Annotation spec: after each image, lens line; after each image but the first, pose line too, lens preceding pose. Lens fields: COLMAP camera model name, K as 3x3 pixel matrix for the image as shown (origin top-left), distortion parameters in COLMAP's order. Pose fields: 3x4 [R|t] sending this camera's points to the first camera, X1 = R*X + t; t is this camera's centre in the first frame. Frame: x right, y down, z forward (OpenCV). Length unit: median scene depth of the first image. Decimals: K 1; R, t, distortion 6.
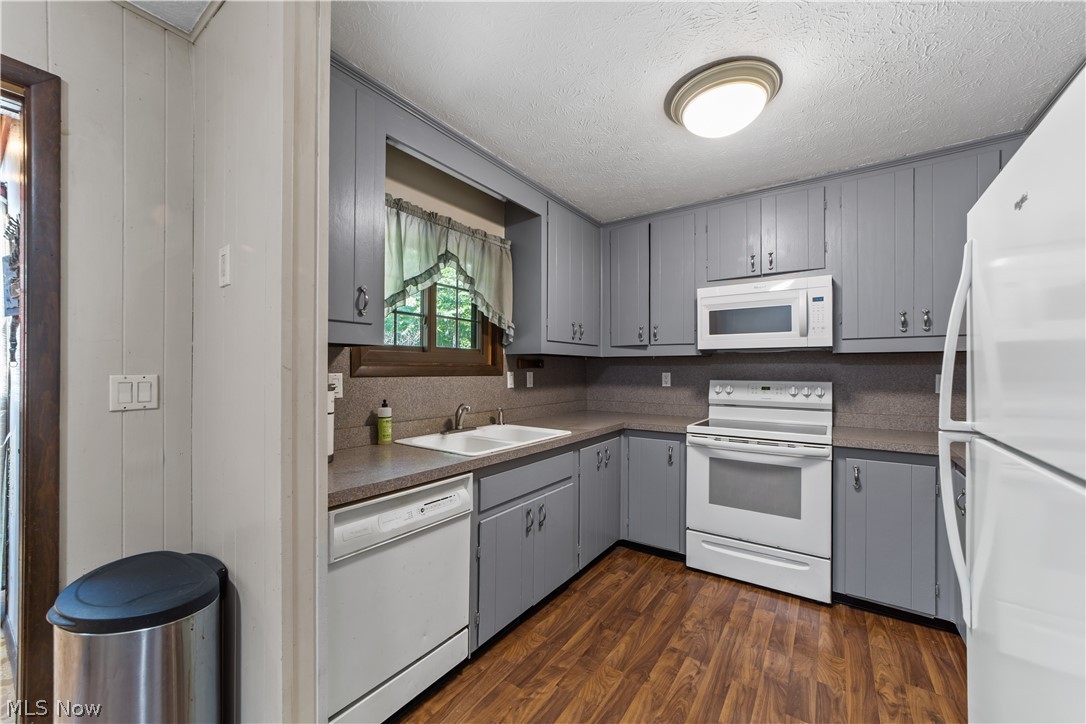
lens RADIAL K [[412.4, 0, 537.3], [0, 412.4, 366.6], [0, 0, 1]] dist [-0.013415, 0.007020]
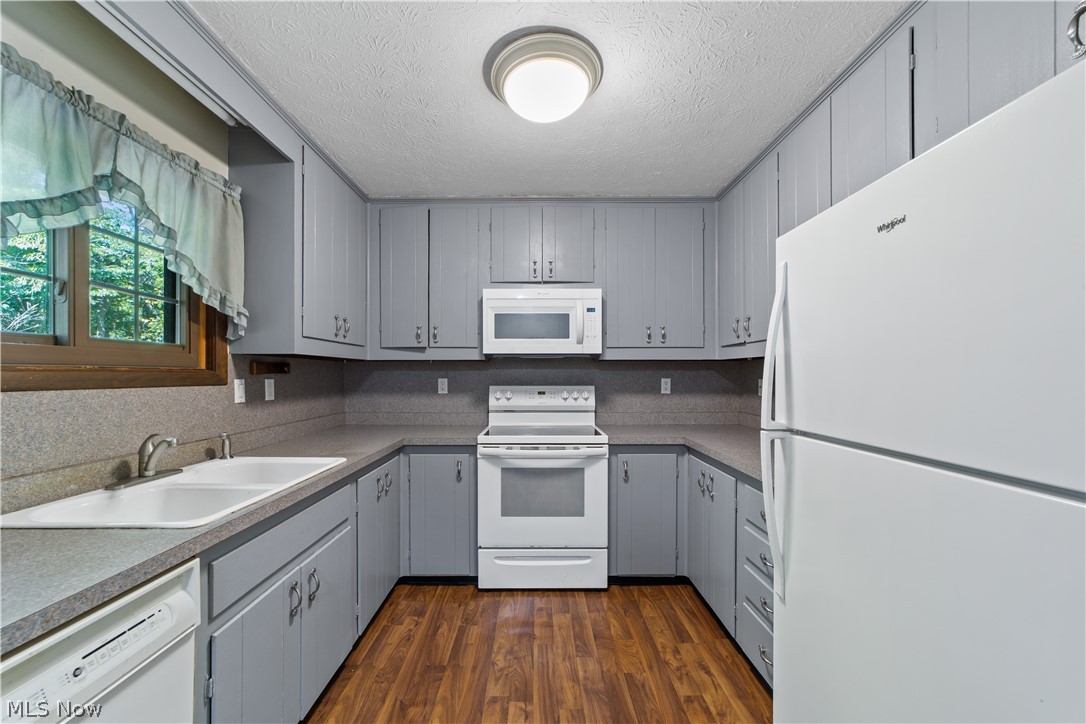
lens RADIAL K [[415.6, 0, 532.0], [0, 415.6, 375.4], [0, 0, 1]] dist [-0.016047, 0.007606]
pose [[0.818175, -0.004487, 0.574952, -0.074578], [-0.001208, 0.999954, 0.009523, -0.001225], [-0.574968, -0.008486, 0.818132, 0.186750]]
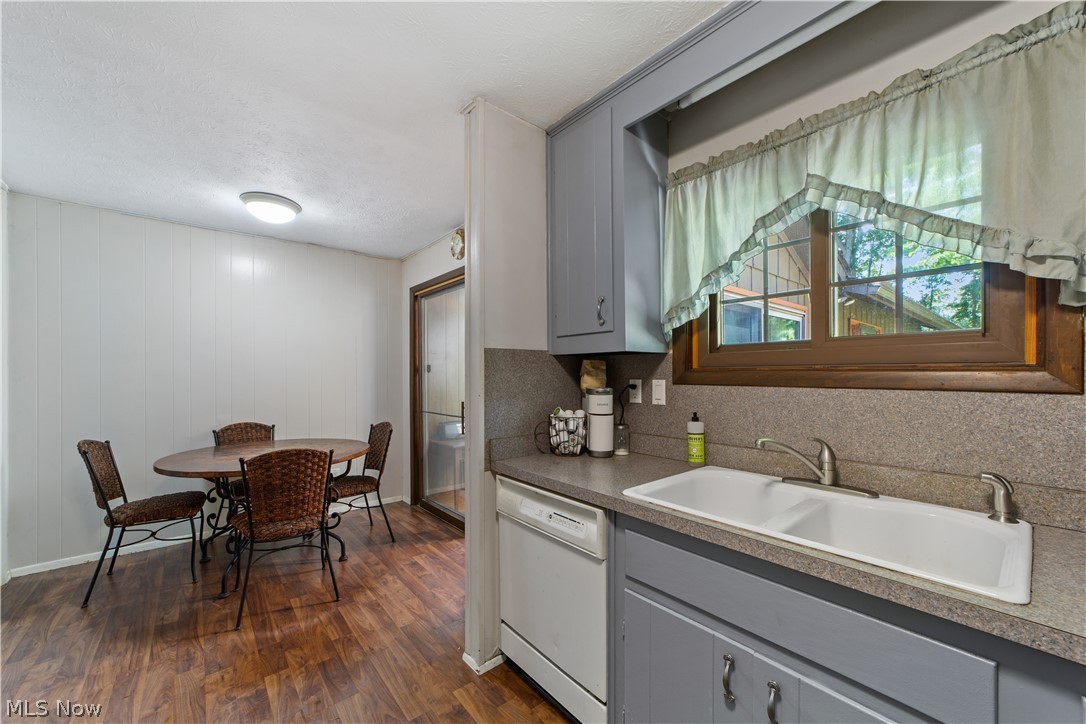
lens RADIAL K [[421.3, 0, 535.0], [0, 421.3, 371.2], [0, 0, 1]] dist [-0.014588, 0.007604]
pose [[-0.257822, -0.004693, -0.966181, 0.450192], [0.011483, 0.999903, -0.007921, -0.000197], [0.966124, -0.013137, -0.257743, 0.759517]]
